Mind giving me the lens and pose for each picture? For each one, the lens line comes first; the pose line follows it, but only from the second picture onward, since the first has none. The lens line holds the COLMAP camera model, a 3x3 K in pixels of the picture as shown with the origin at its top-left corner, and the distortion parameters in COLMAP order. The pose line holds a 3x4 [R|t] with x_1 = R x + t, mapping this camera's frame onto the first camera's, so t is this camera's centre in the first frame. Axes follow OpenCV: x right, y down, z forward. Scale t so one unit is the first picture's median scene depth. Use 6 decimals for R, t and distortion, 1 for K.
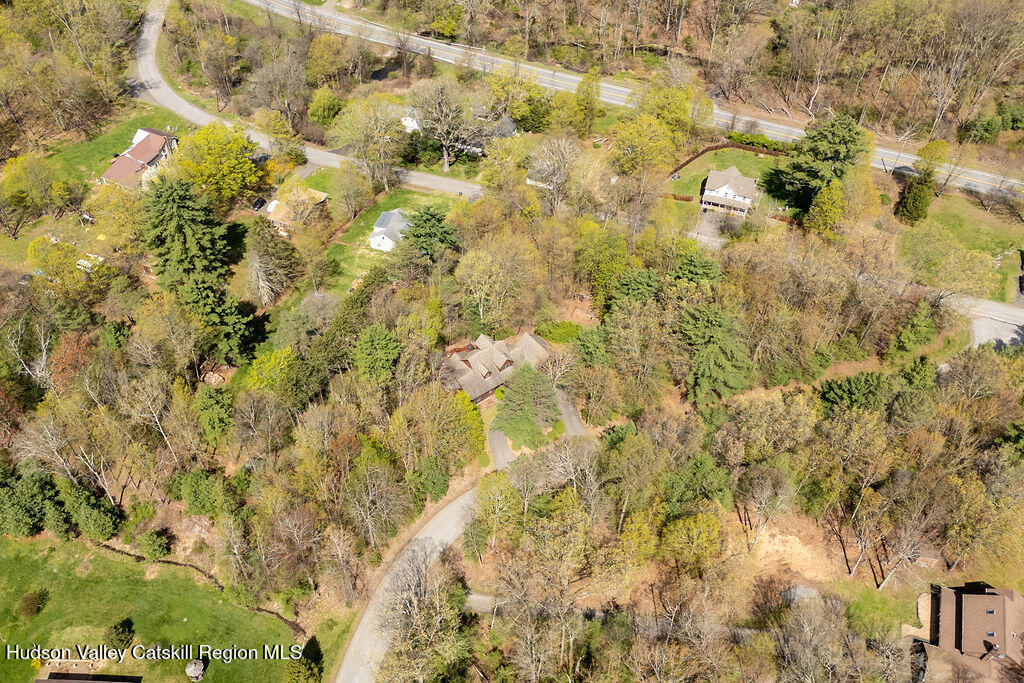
lens RADIAL K [[915.5, 0, 445.8], [0, 915.5, 340.9], [0, 0, 1]] dist [0.083678, -0.072118]
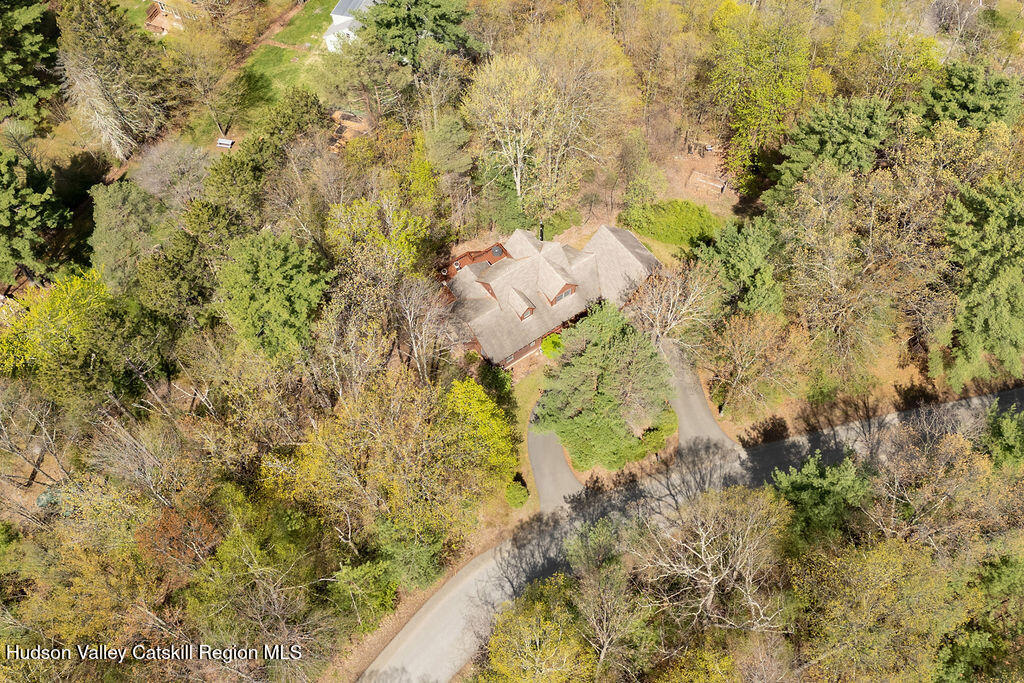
lens RADIAL K [[886.8, 0, 512.0], [0, 886.8, 341.5], [0, 0, 1]] dist [0.074637, -0.079123]
pose [[0.999961, 0.003853, 0.007889, 0.032462], [-0.005320, 0.980727, 0.195312, -0.042785], [-0.006984, -0.195346, 0.980710, 0.501563]]
